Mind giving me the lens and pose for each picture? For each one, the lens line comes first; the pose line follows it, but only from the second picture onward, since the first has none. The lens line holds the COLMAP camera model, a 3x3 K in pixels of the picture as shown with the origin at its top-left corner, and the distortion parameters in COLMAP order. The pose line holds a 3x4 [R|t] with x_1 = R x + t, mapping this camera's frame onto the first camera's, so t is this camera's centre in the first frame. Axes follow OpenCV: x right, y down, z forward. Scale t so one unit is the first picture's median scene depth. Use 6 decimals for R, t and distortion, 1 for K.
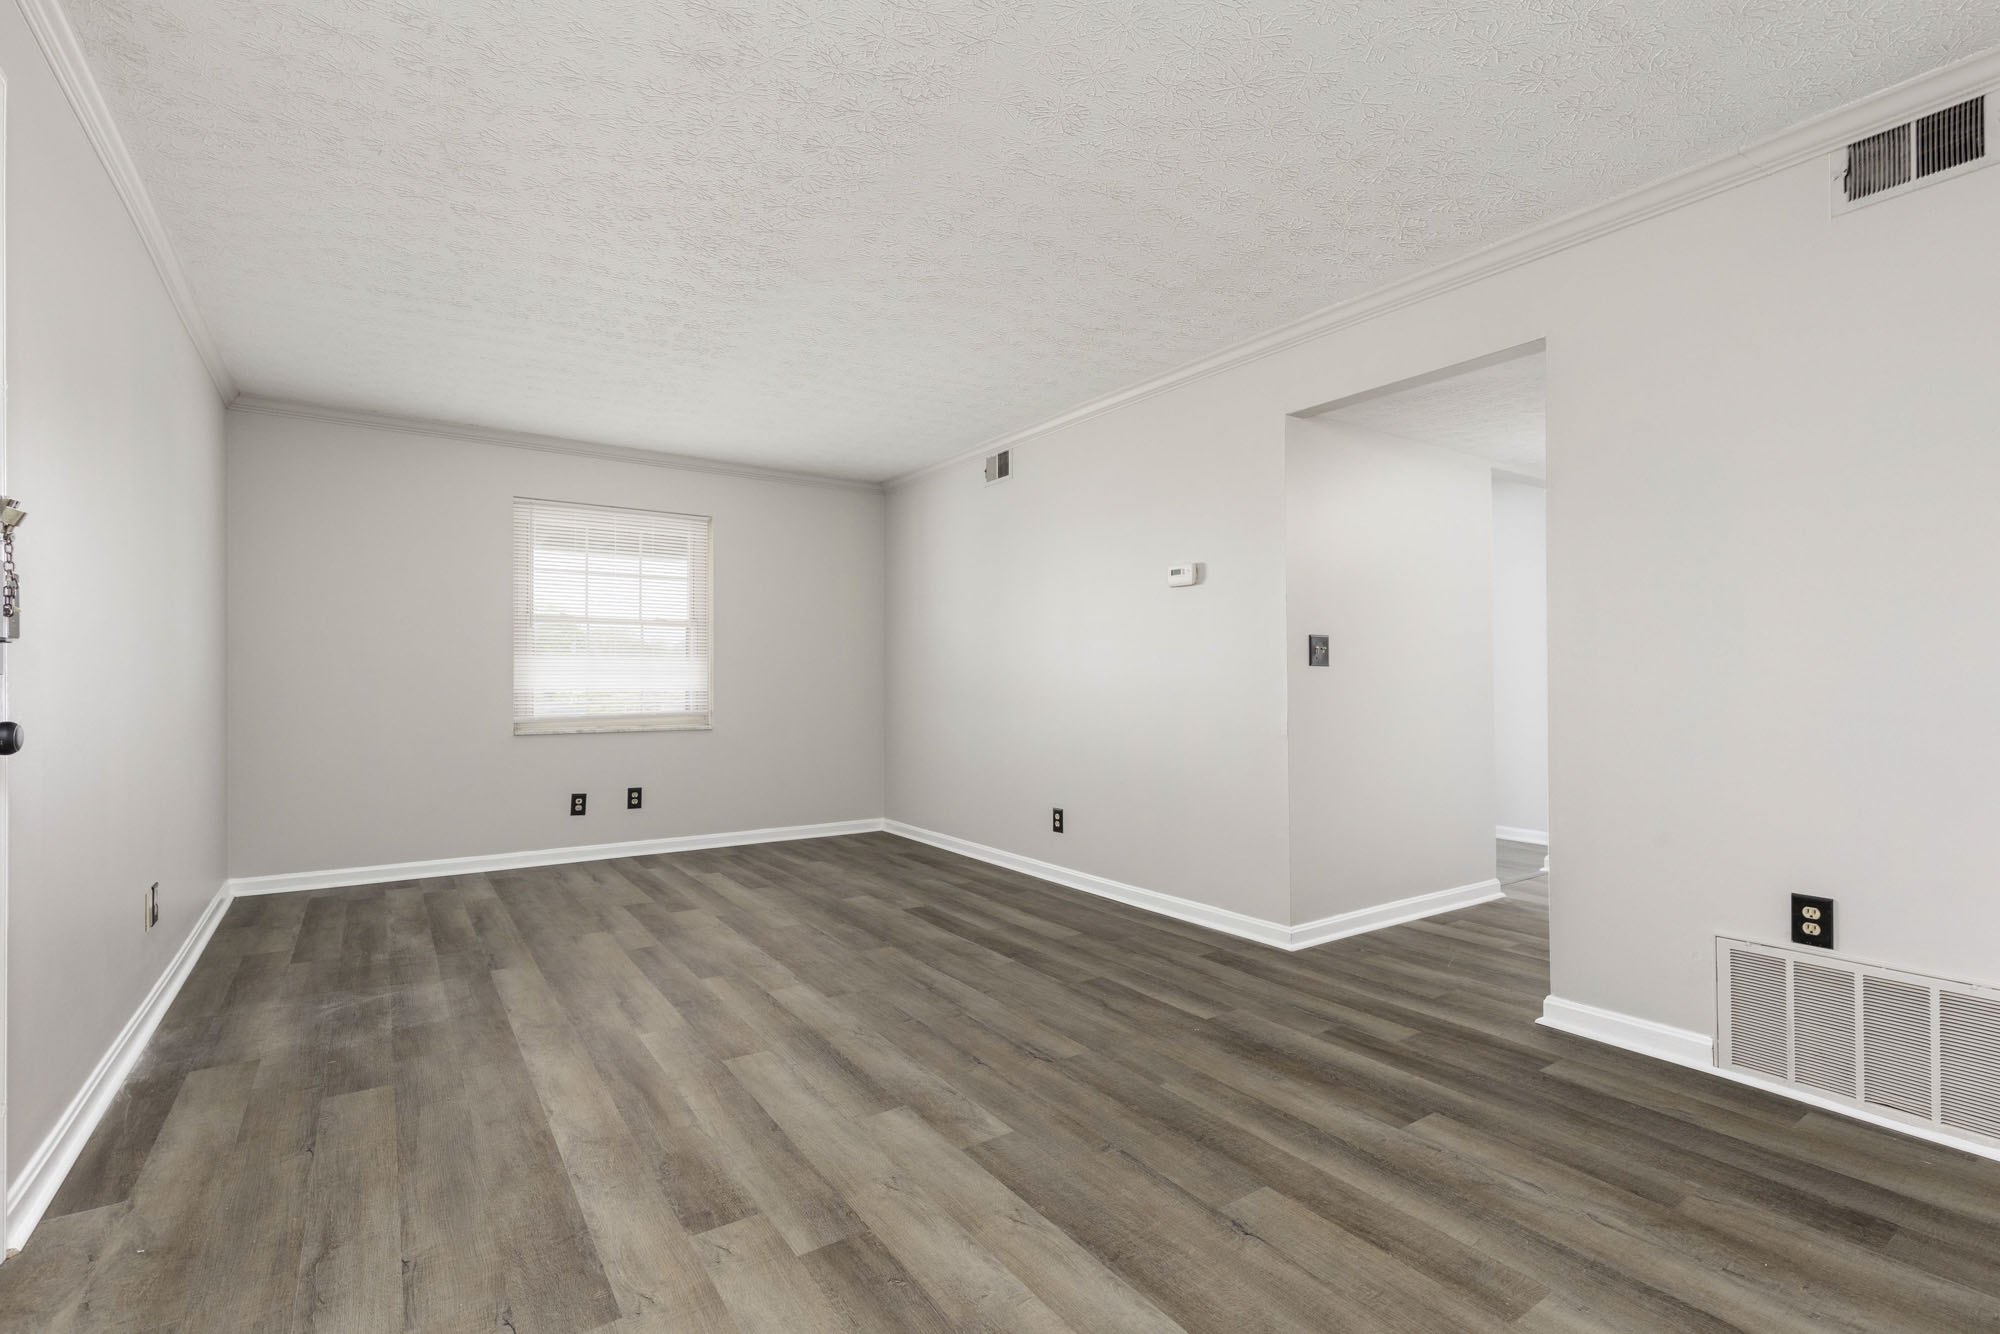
lens RADIAL K [[911.5, 0, 991.2], [0, 911.5, 674.2], [0, 0, 1]] dist [0.004874, -0.000204]
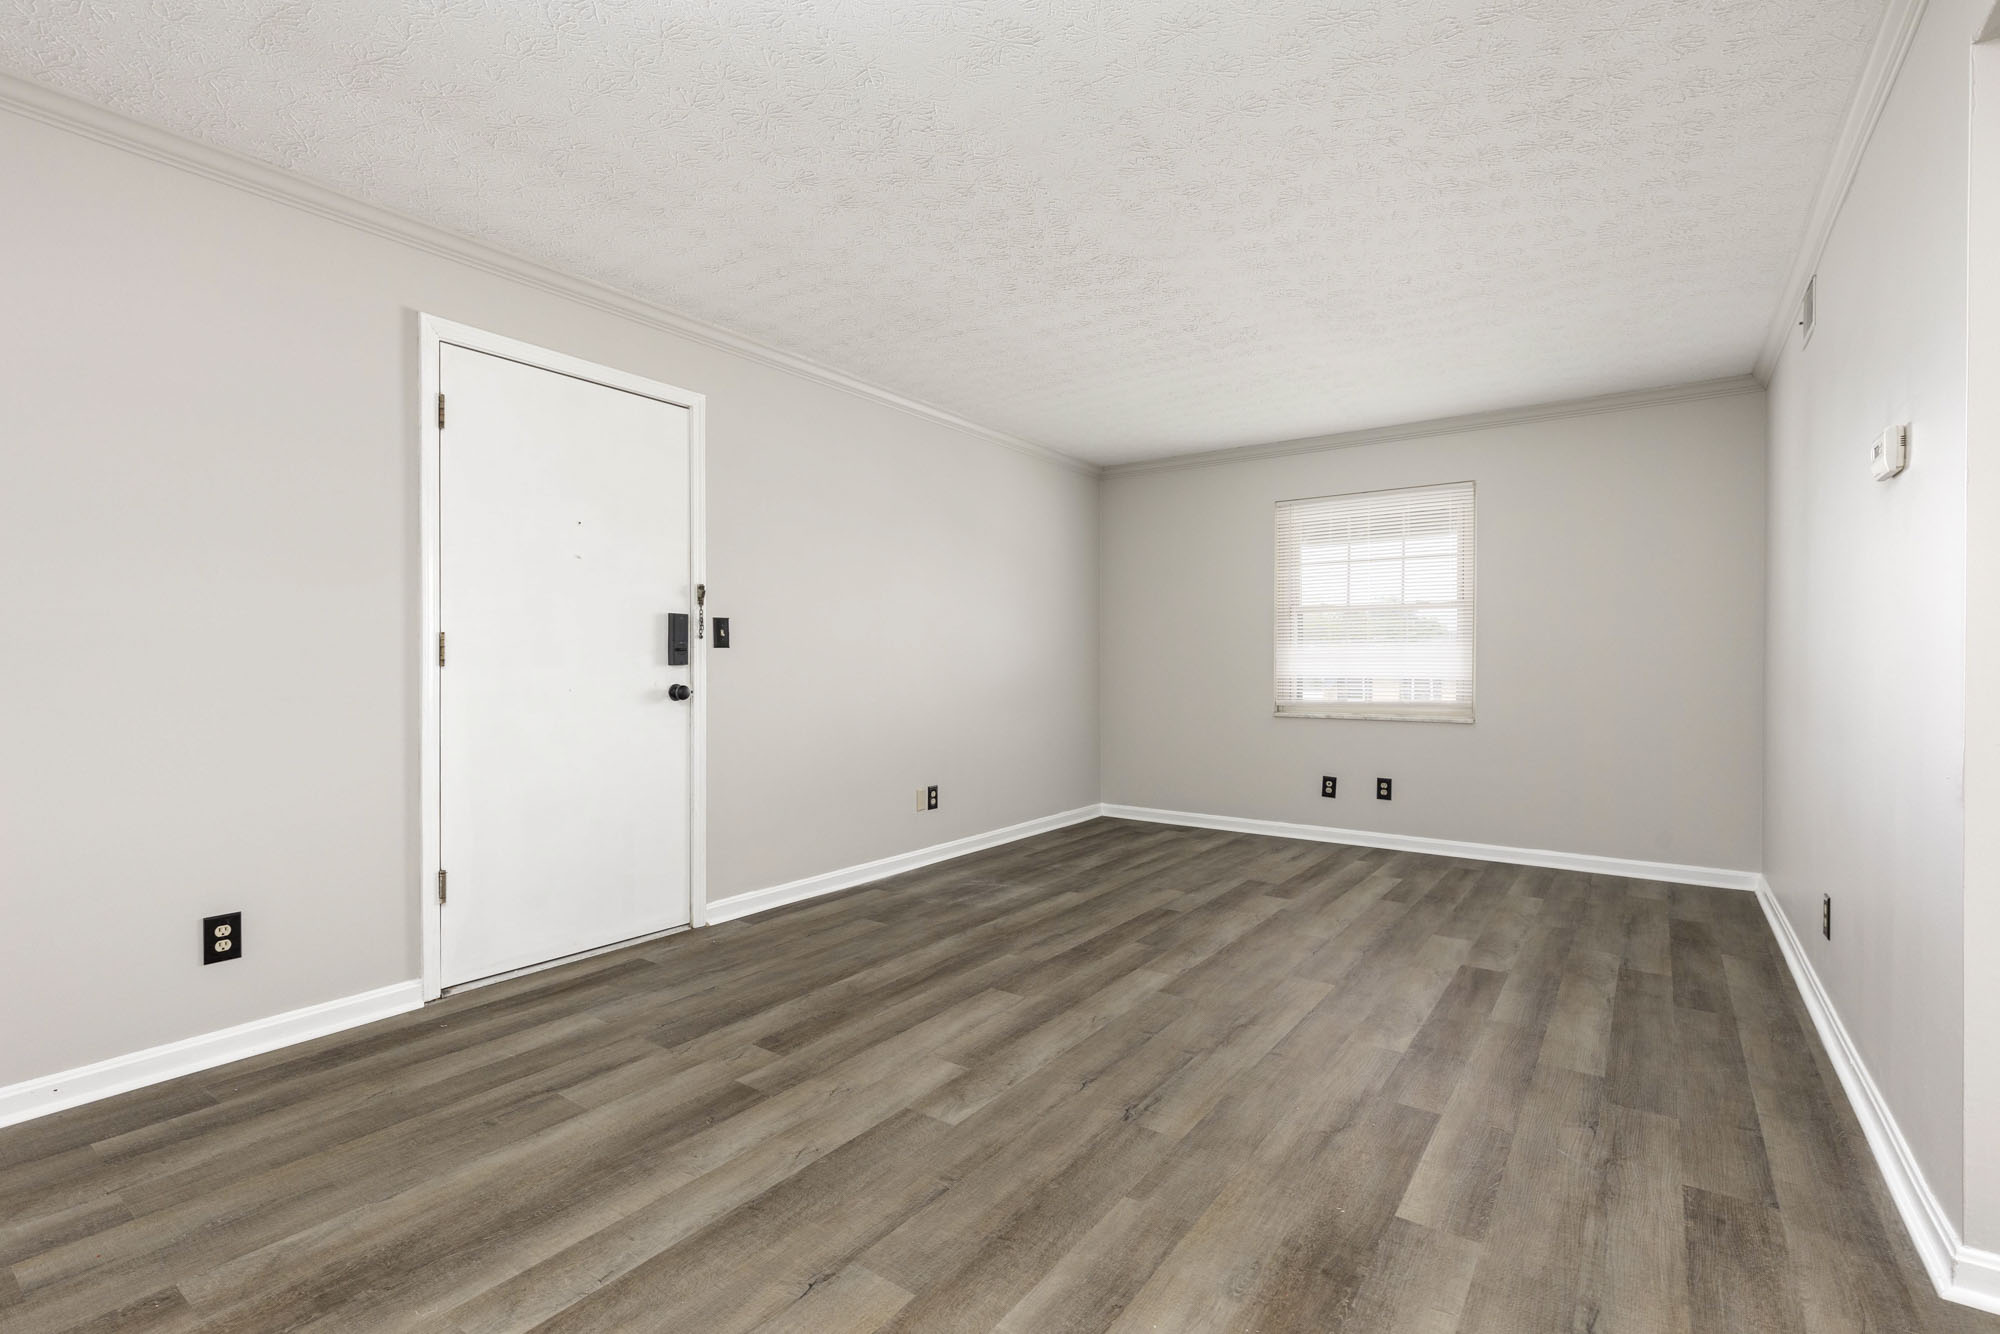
lens RADIAL K [[911.5, 0, 991.2], [0, 911.5, 674.2], [0, 0, 1]] dist [0.004874, -0.000204]
pose [[0.334855, 0.009355, -0.942223, 0.679359], [0.004735, 0.999921, 0.011611, 0.001242], [0.942258, -0.008349, 0.334784, 0.501756]]
